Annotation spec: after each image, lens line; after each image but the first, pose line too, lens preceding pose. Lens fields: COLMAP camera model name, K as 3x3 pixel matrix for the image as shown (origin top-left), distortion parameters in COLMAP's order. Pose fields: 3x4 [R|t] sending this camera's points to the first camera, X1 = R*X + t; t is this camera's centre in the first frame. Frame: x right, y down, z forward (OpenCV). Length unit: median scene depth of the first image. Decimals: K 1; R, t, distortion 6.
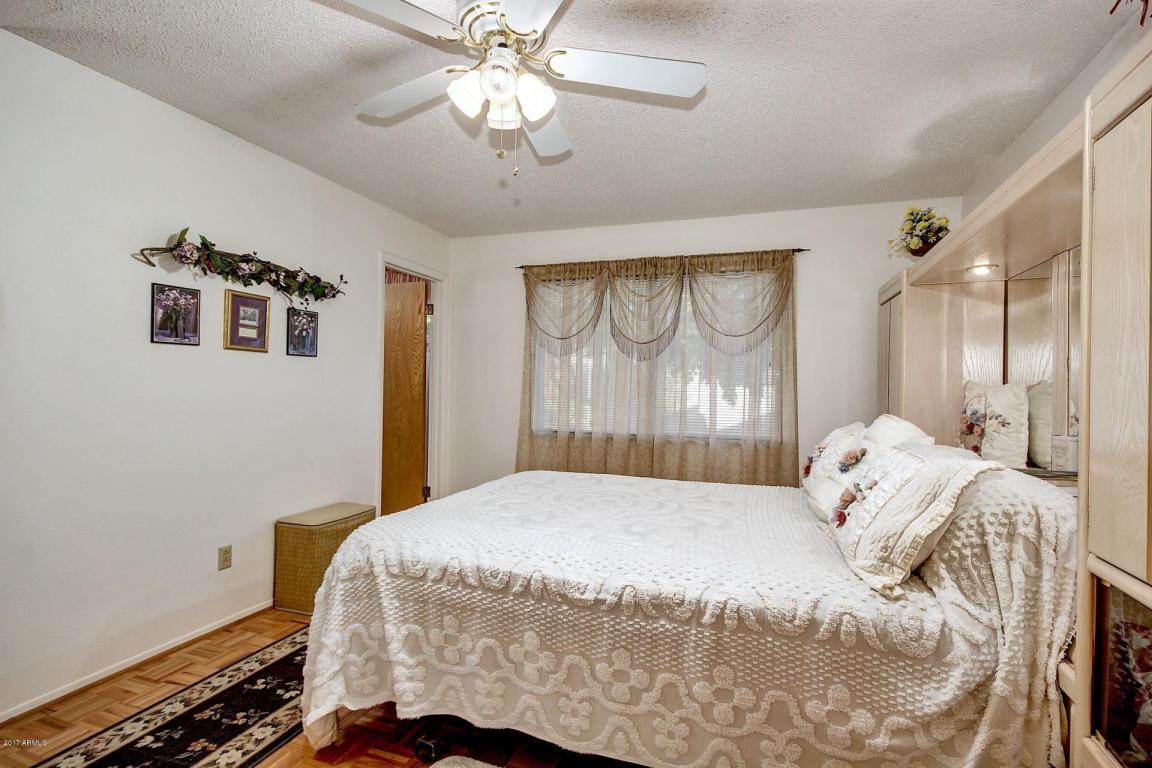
lens RADIAL K [[554.6, 0, 572.0], [0, 554.6, 386.6], [0, 0, 1]] dist [0.011844, 0.000491]
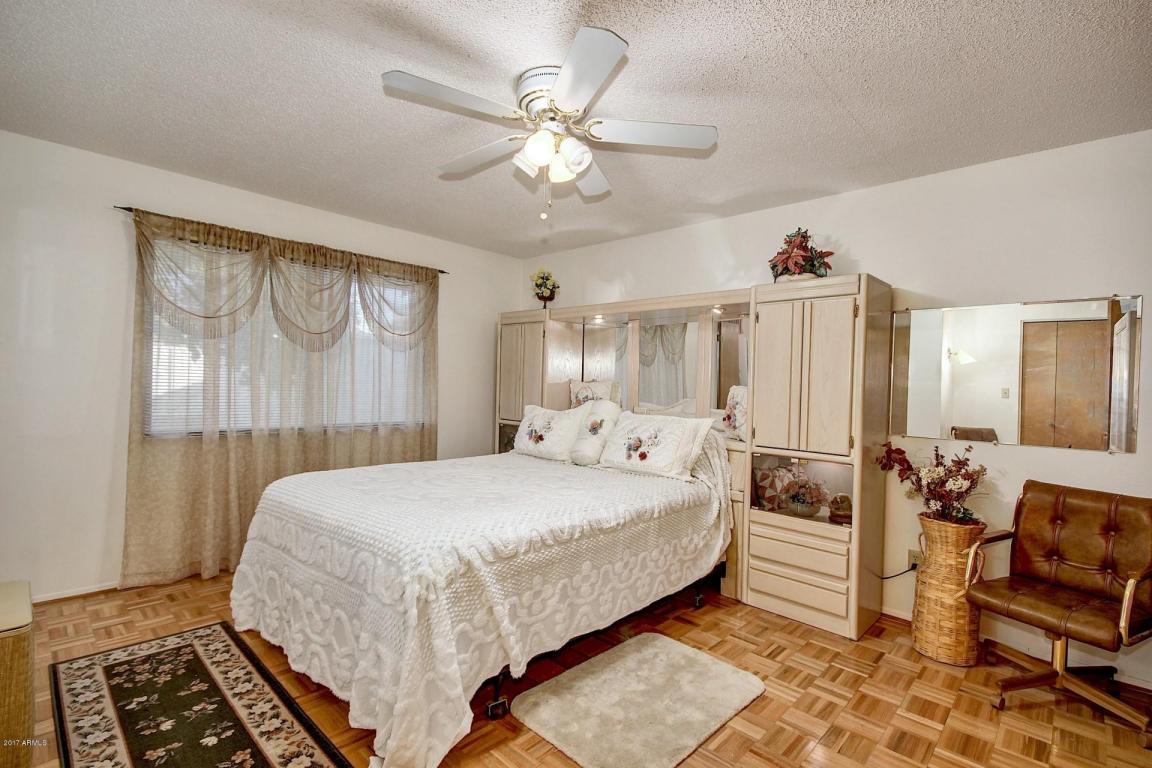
lens RADIAL K [[554.6, 0, 569.2], [0, 554.6, 384.5], [0, 0, 1]] dist [0.011844, 0.000491]
pose [[0.401508, -0.005935, 0.915836, -1.163155], [-0.021743, 0.999635, 0.016011, -0.027640], [-0.915597, -0.026342, 0.401233, 0.403437]]
